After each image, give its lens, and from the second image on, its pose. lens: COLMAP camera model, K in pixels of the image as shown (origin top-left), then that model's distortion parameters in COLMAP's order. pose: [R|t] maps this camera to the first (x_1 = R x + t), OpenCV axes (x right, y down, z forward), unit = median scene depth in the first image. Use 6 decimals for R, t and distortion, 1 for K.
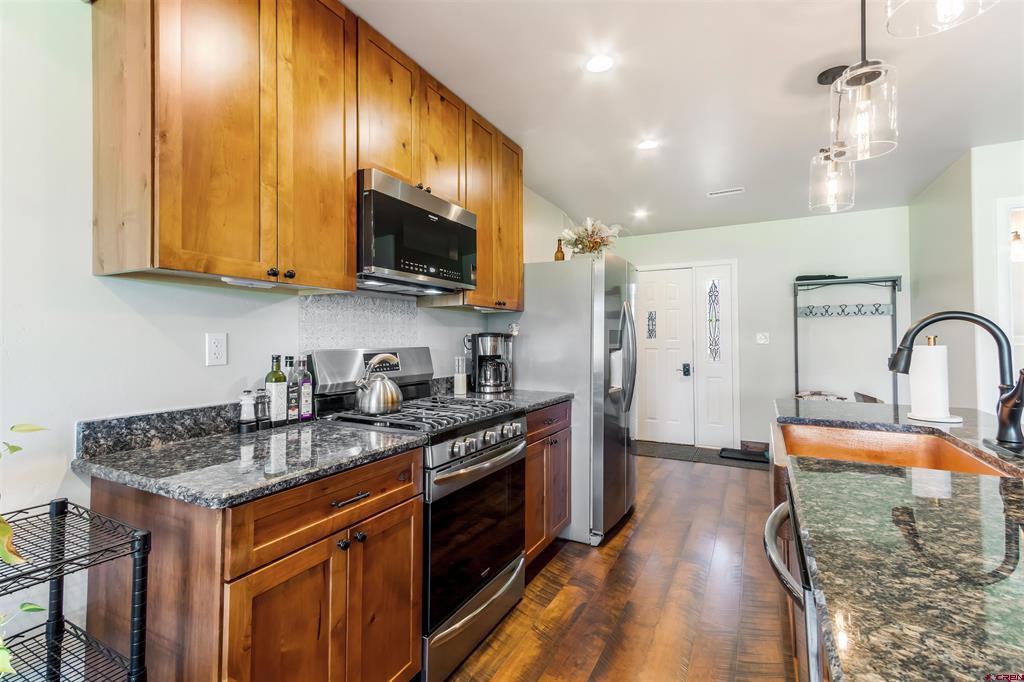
lens RADIAL K [[474.4, 0, 492.1], [0, 474.4, 325.3], [0, 0, 1]] dist [0.020144, 0.001098]
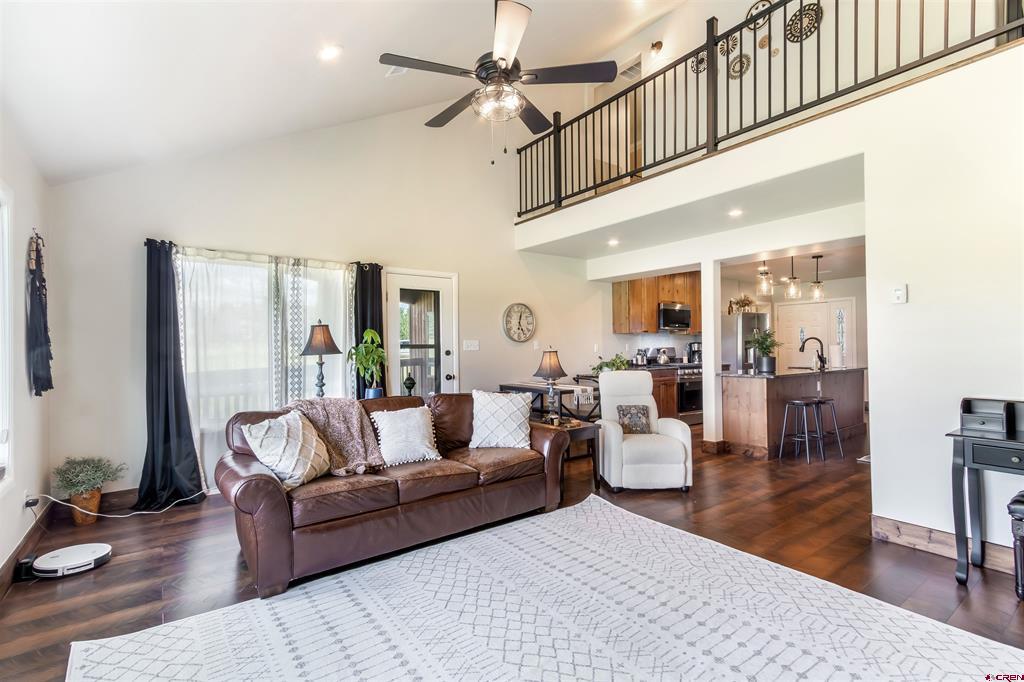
lens RADIAL K [[474.4, 0, 495.5], [0, 474.4, 339.5], [0, 0, 1]] dist [0.020144, 0.001098]
pose [[0.906740, -0.013663, -0.421469, 0.144690], [0.021586, 0.999668, 0.014033, -0.091390], [0.421137, -0.021822, 0.906734, -2.844140]]
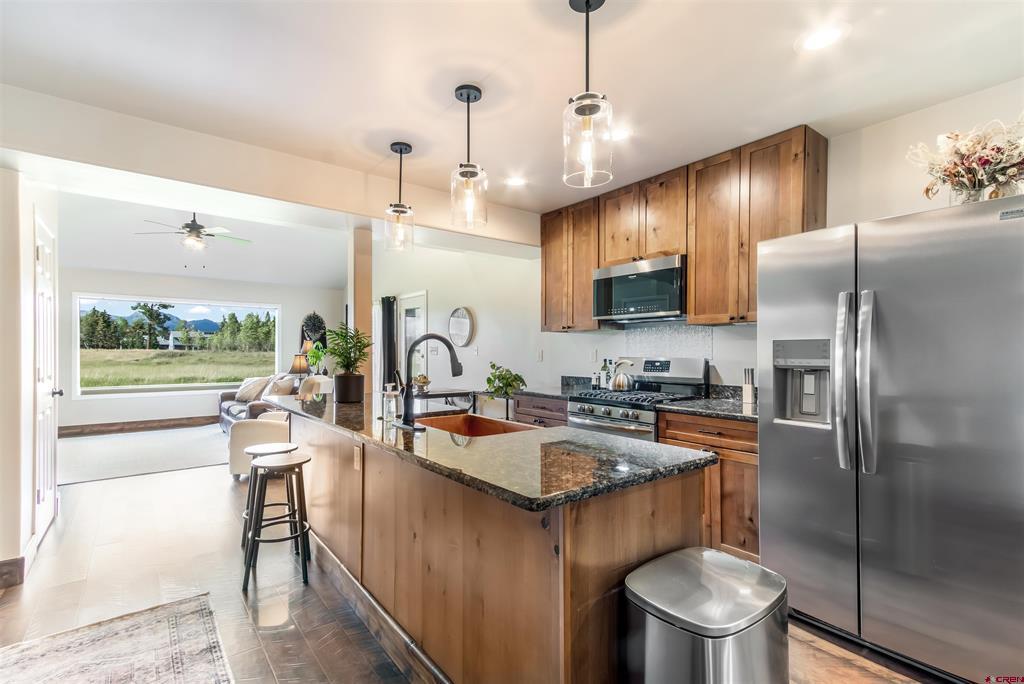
lens RADIAL K [[474.4, 0, 503.4], [0, 474.4, 353.4], [0, 0, 1]] dist [0.020144, 0.001098]
pose [[-0.395750, 0.003745, -0.918351, 1.562588], [0.026751, 0.999614, -0.007451, 0.034838], [0.917969, -0.027516, -0.395698, 1.246497]]
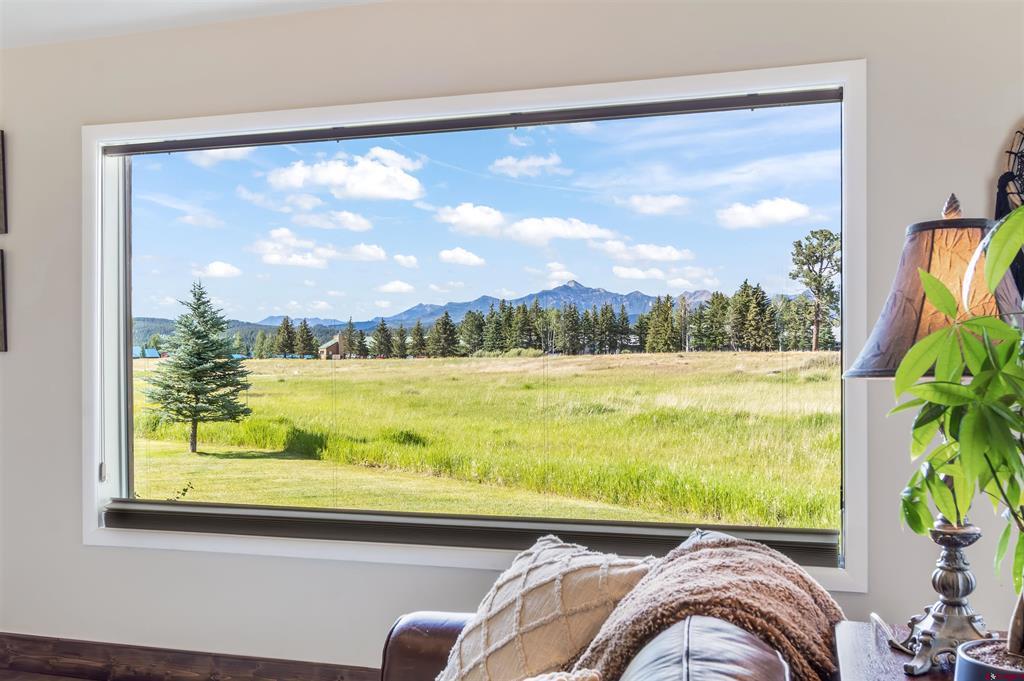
lens RADIAL K [[1012.9, 0, 487.4], [0, 1012.9, 372.1], [0, 0, 1]] dist [-0.004571, 0.000000]
pose [[-0.979450, 0.011262, -0.201375, -0.697449], [0.014480, 0.999790, -0.014512, -0.021829], [0.201169, -0.017130, -0.979407, -0.902833]]
